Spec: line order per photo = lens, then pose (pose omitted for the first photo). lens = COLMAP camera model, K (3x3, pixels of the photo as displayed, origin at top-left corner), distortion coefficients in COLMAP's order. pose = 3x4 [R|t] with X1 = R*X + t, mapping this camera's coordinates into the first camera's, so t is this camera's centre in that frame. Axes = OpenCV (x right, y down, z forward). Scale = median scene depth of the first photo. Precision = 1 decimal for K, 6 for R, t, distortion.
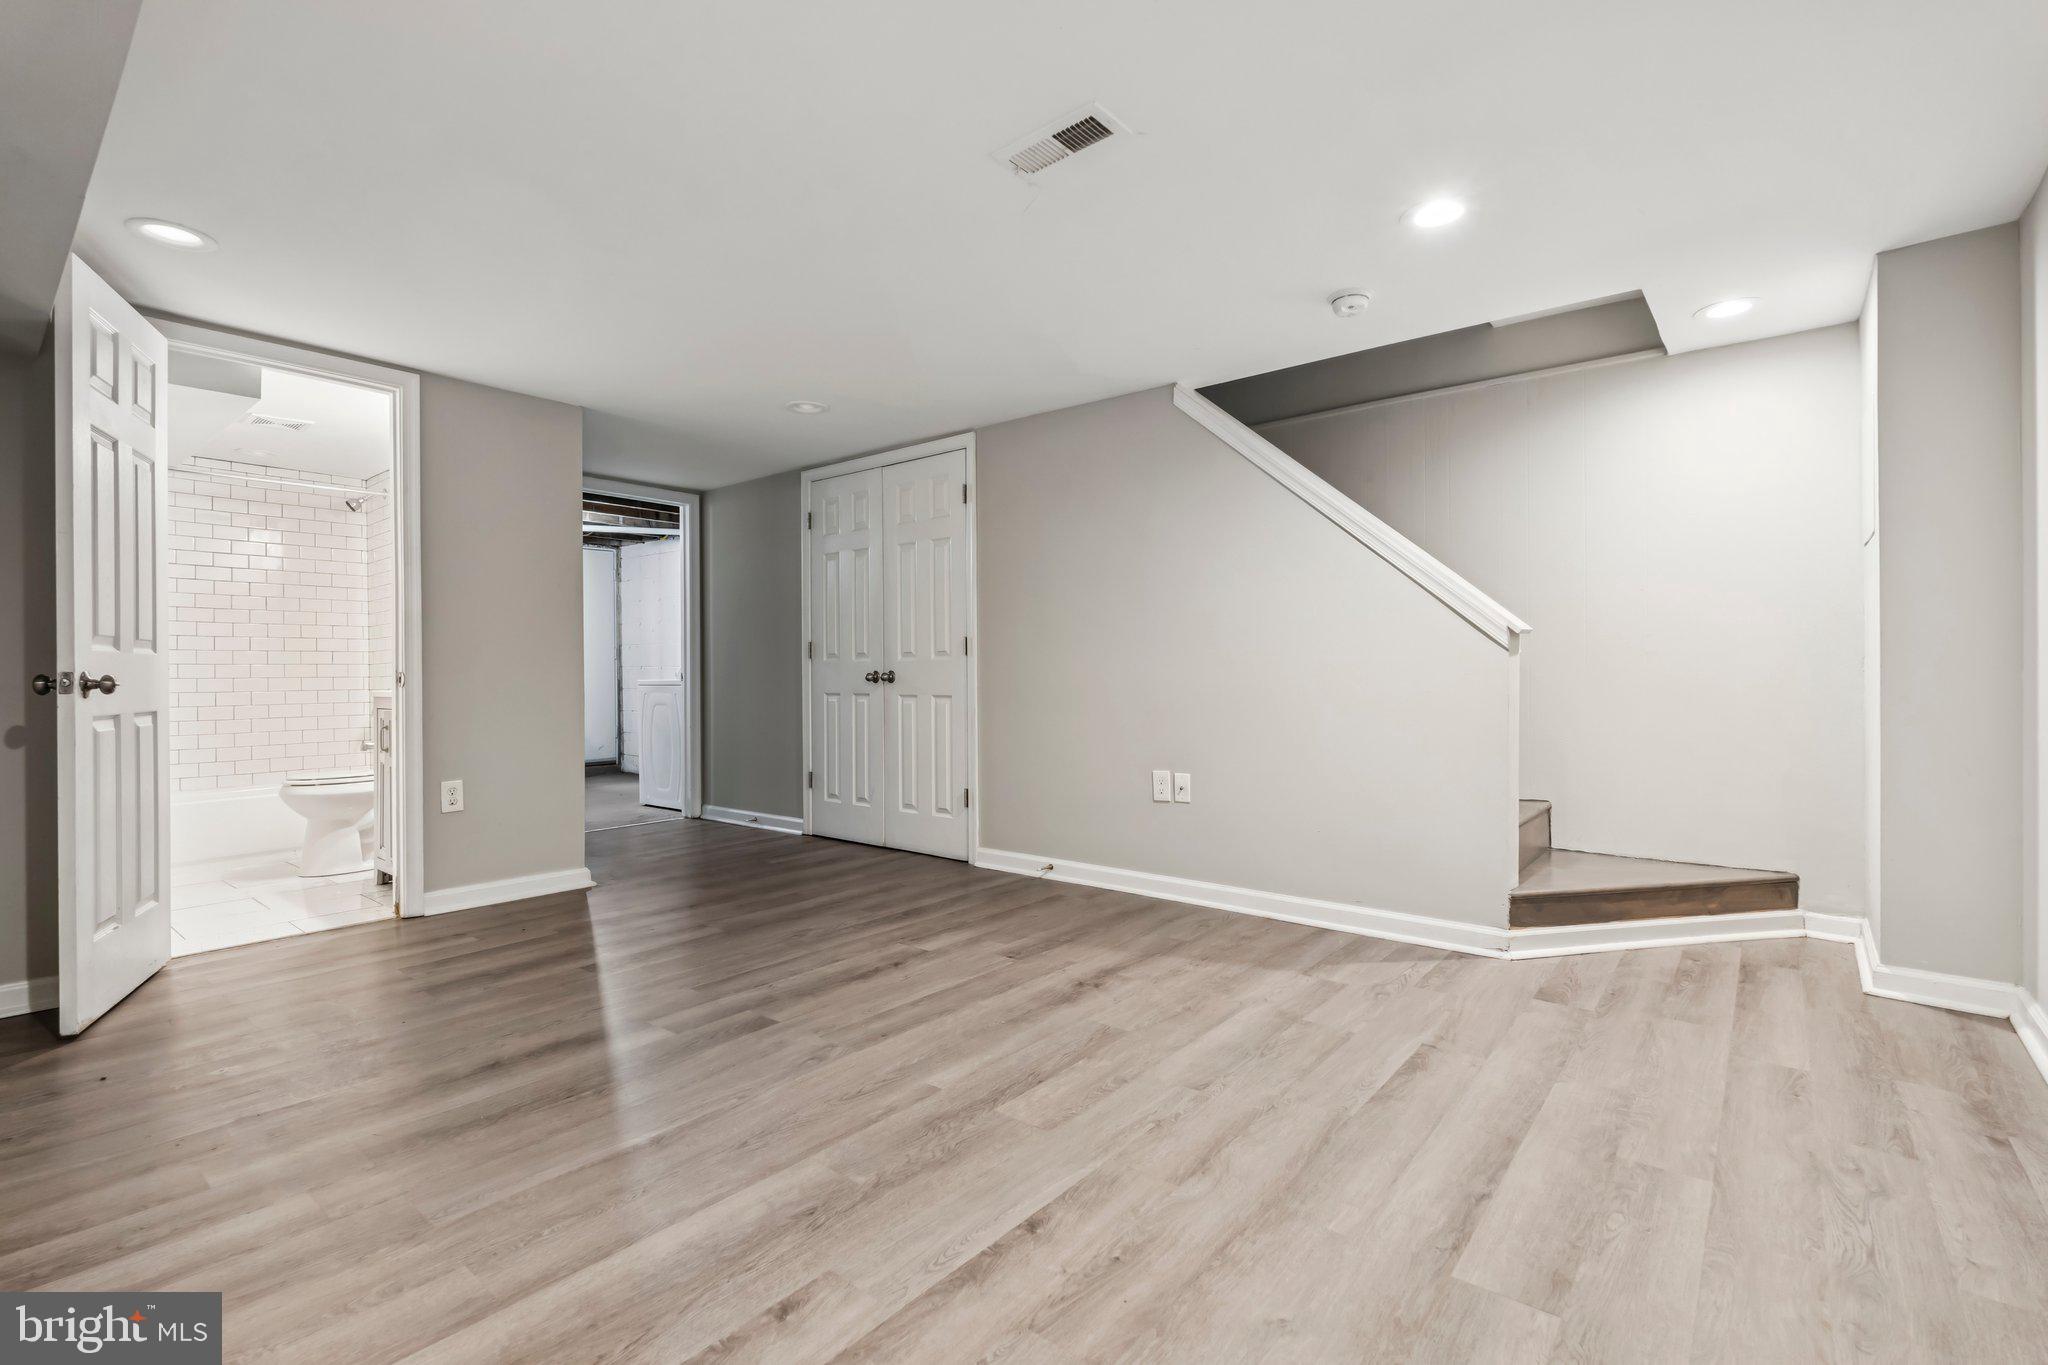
lens RADIAL K [[924.7, 0, 1017.2], [0, 924.7, 674.4], [0, 0, 1]] dist [-0.001451, -0.000407]
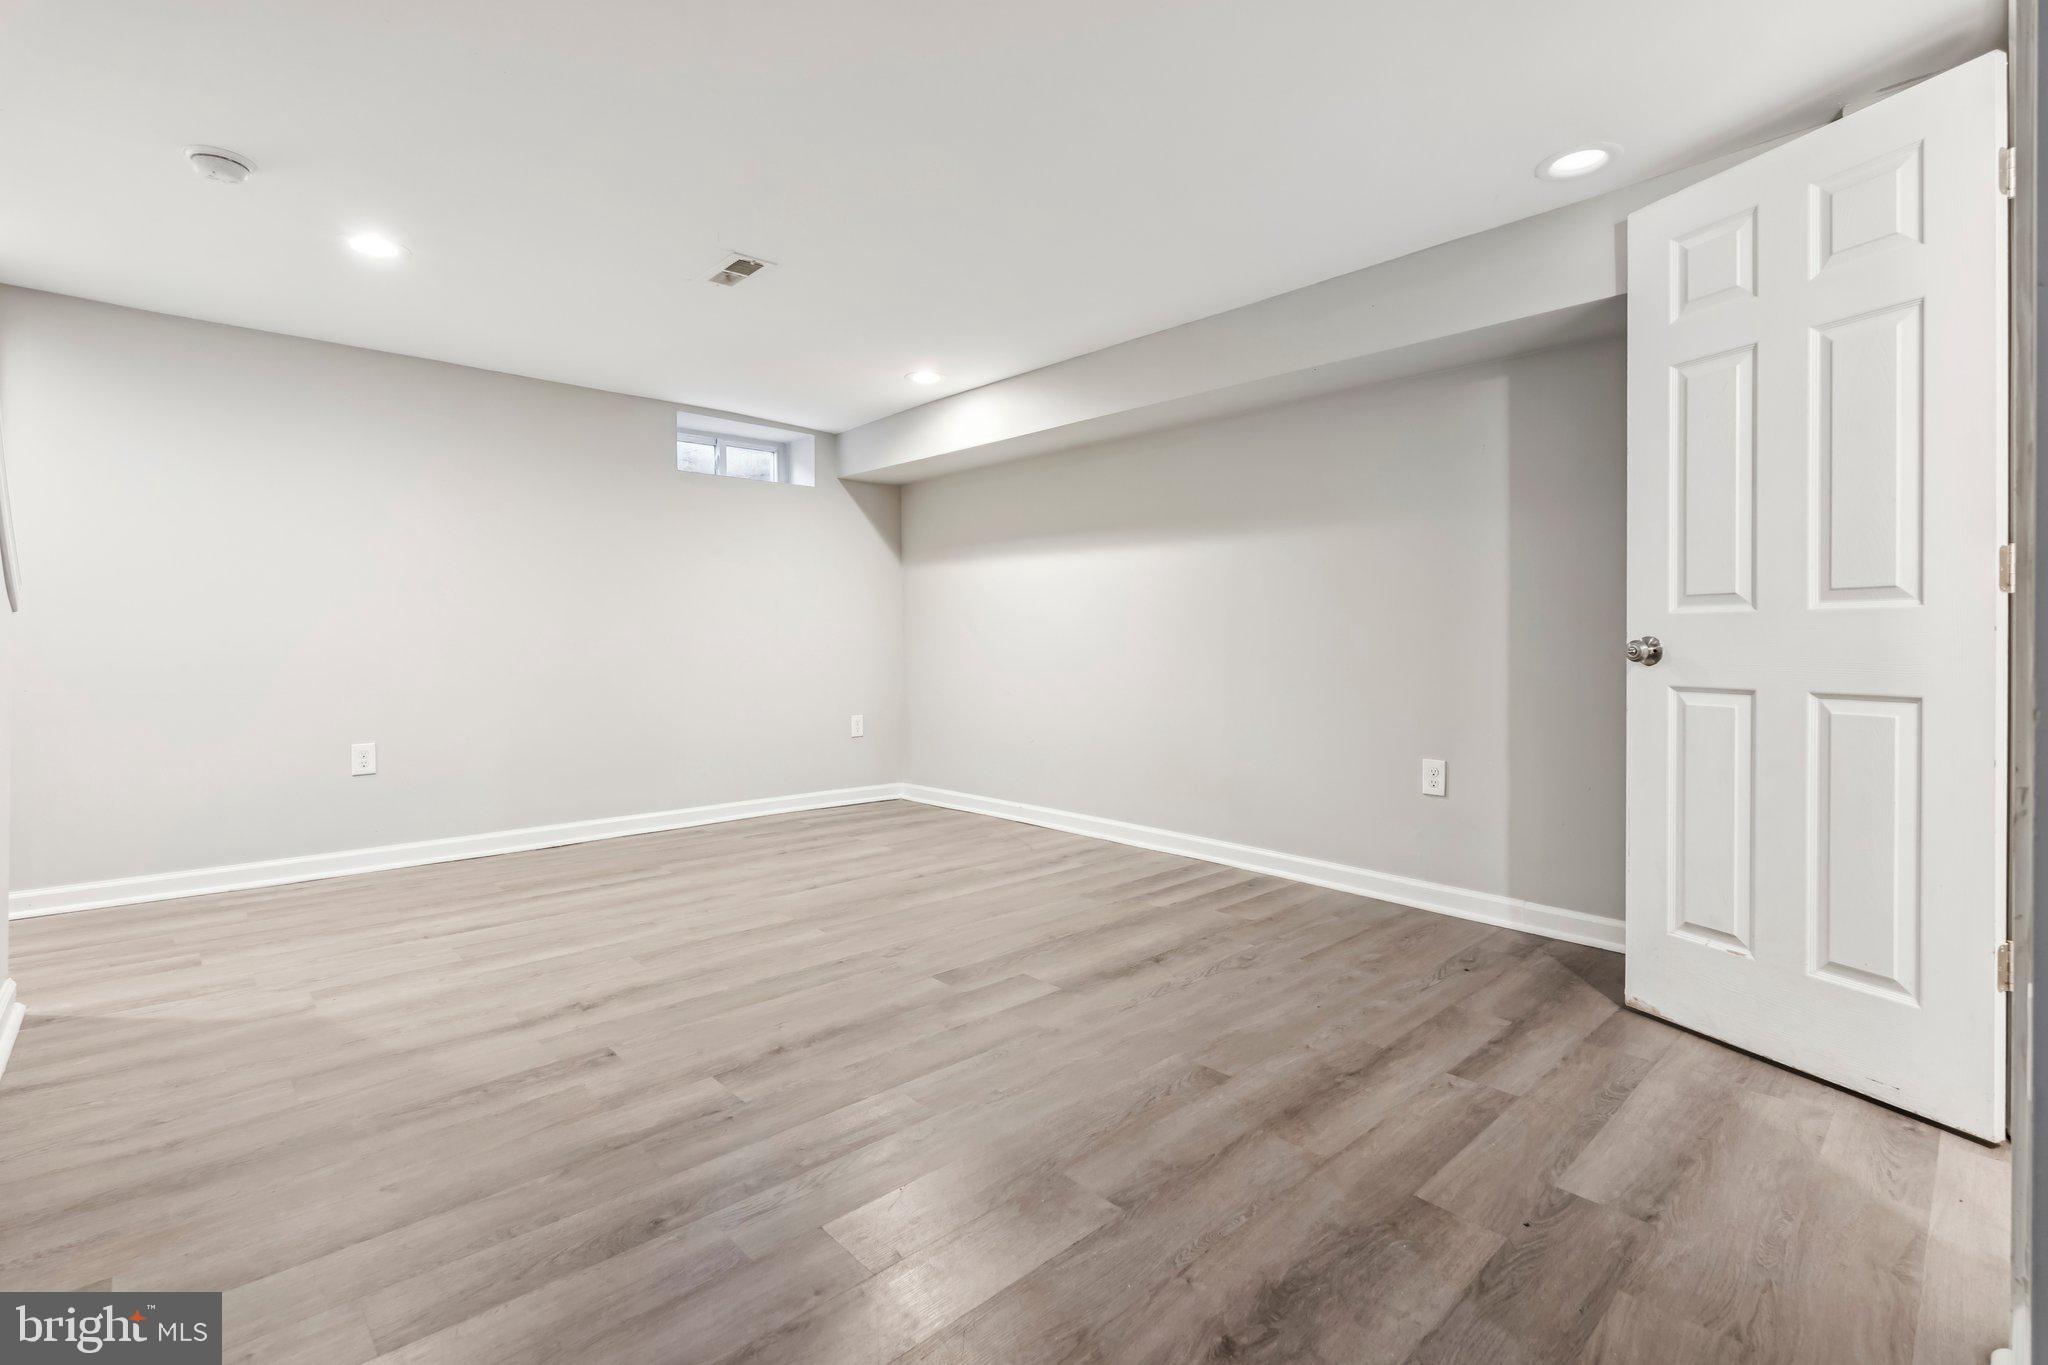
lens RADIAL K [[924.7, 0, 1017.2], [0, 924.7, 674.4], [0, 0, 1]] dist [-0.001451, -0.000407]
pose [[-0.992257, -0.002927, 0.124165, -0.420728], [0.000753, 0.999562, 0.029576, 0.004239], [-0.124197, 0.029440, -0.991821, 1.760645]]
